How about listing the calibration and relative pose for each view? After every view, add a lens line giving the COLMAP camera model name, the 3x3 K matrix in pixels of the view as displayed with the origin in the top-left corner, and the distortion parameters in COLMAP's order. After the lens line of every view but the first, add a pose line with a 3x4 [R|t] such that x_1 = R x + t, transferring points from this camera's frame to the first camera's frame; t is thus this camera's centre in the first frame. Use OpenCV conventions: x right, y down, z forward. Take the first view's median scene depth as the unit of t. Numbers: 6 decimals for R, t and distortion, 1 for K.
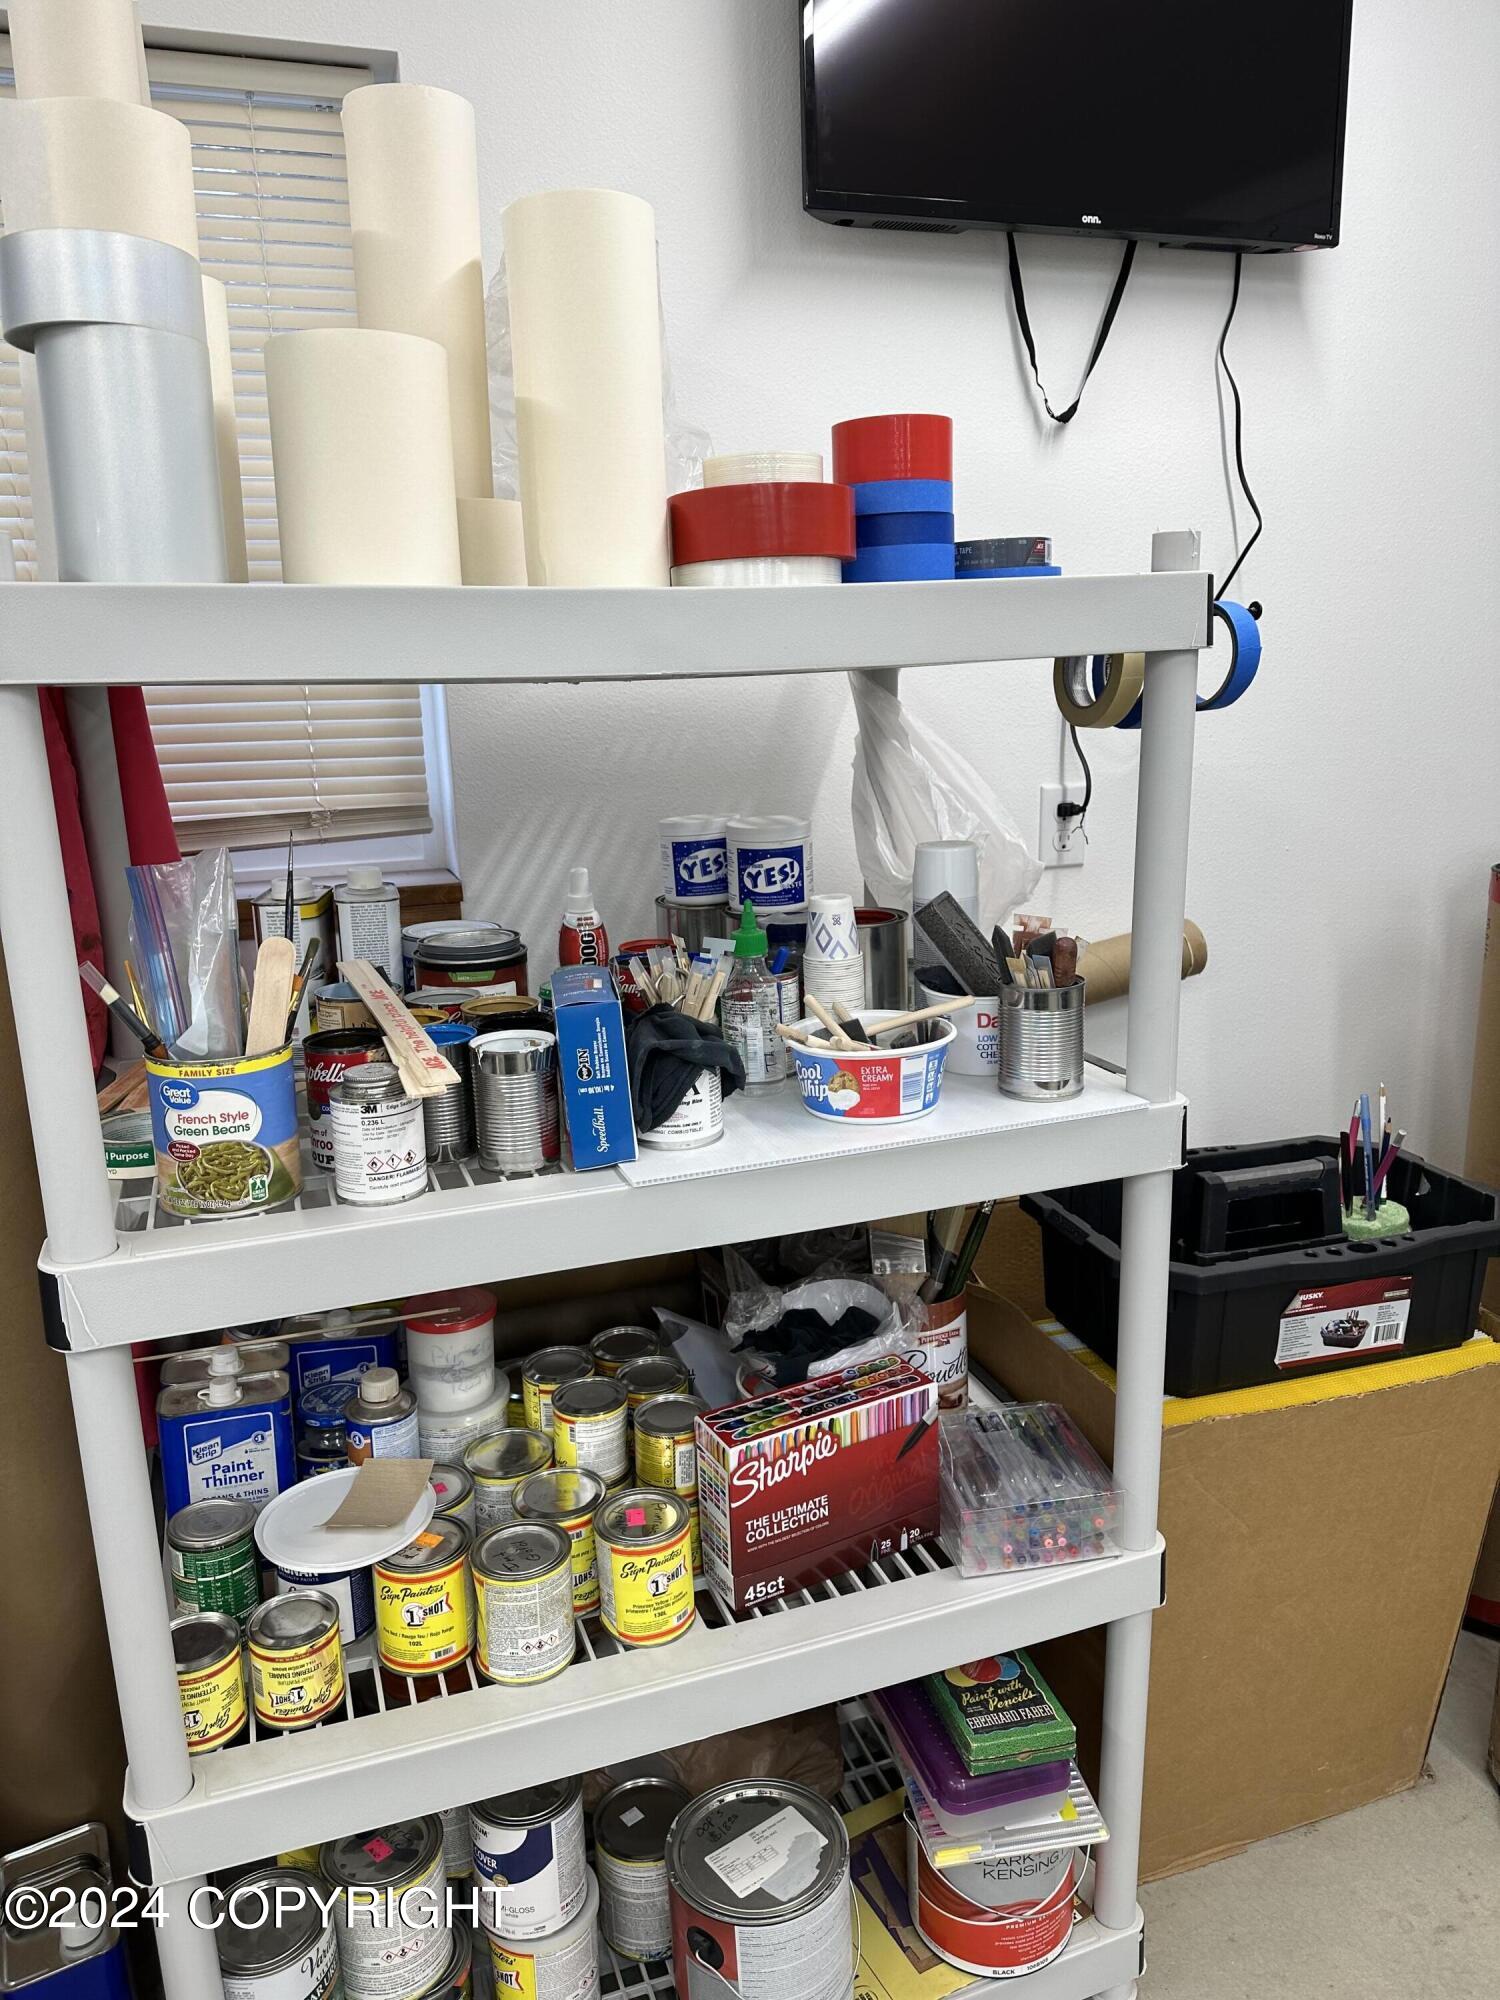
lens RADIAL K [[1423.1, 0, 750.0], [0, 1423.1, 1000.0], [0, 0, 1]] dist [0.008296, -0.010871]
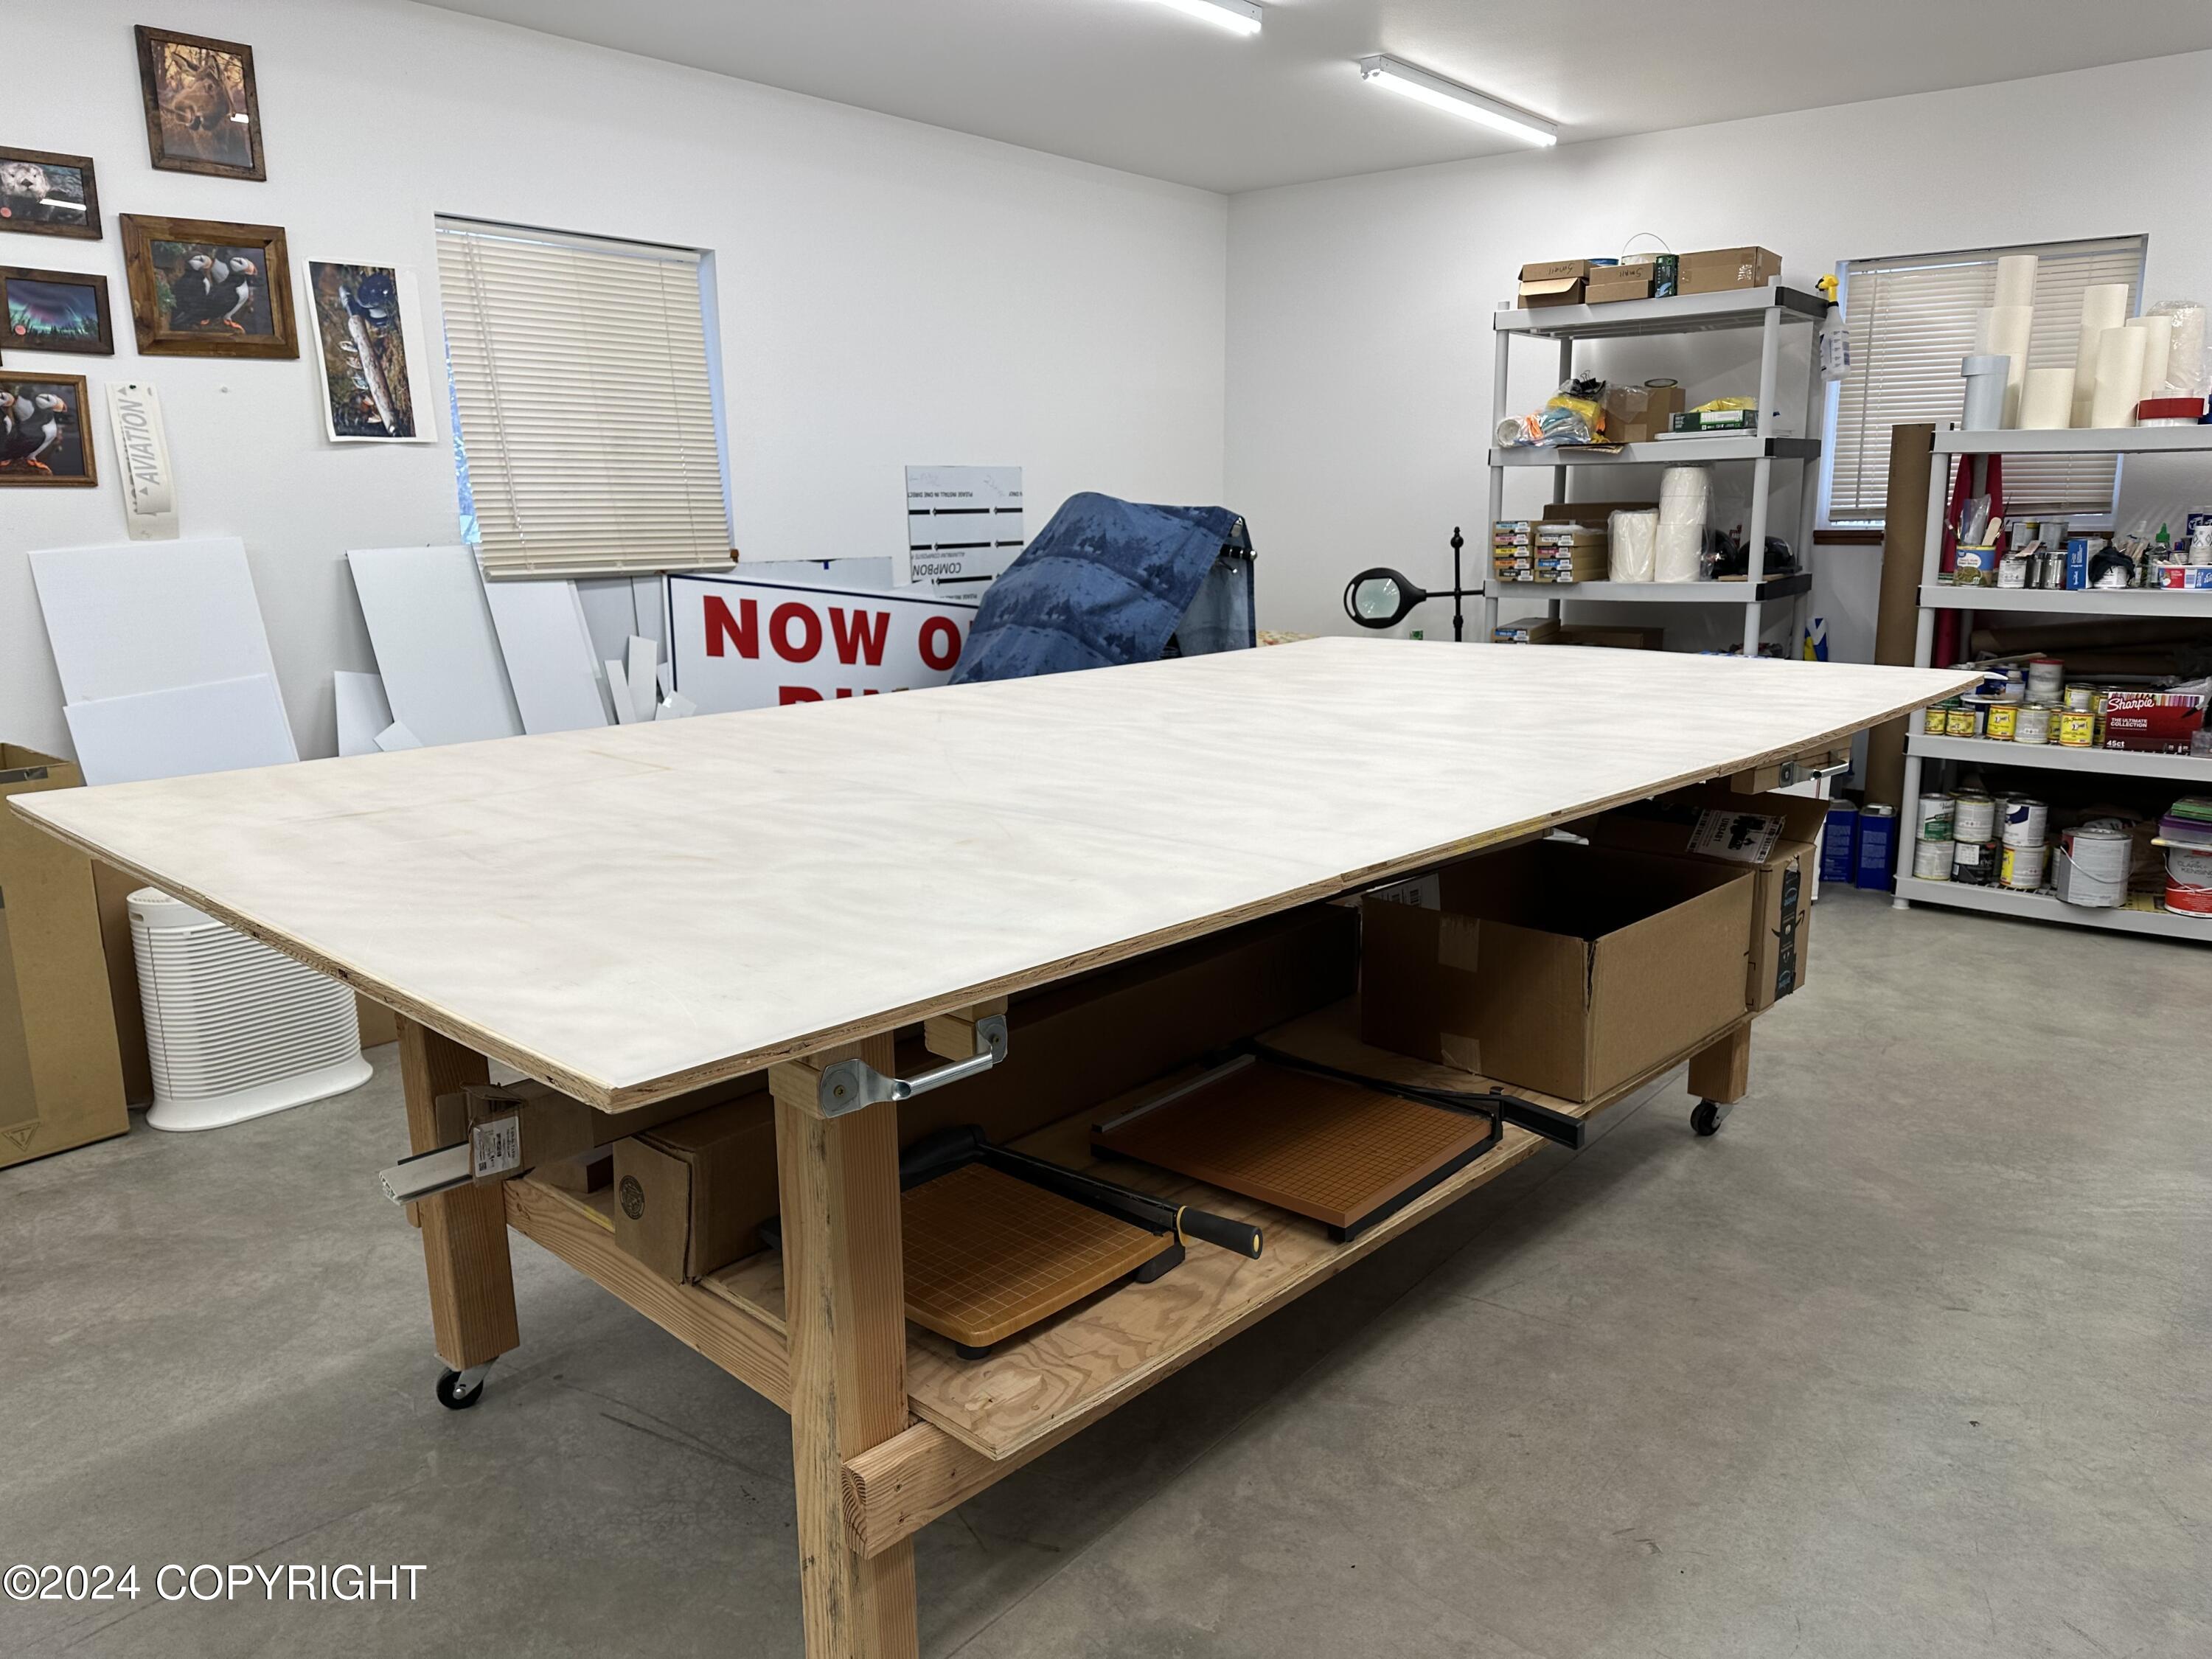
lens RADIAL K [[1573.9, 0, 1099.0], [0, 1573.9, 827.7], [0, 0, 1]] dist [0.008296, -0.010871]
pose [[0.514981, 0.199493, -0.833665, 1.883917], [-0.193678, 0.974472, 0.113547, 0.666581], [0.835035, 0.102988, 0.540472, -2.870872]]
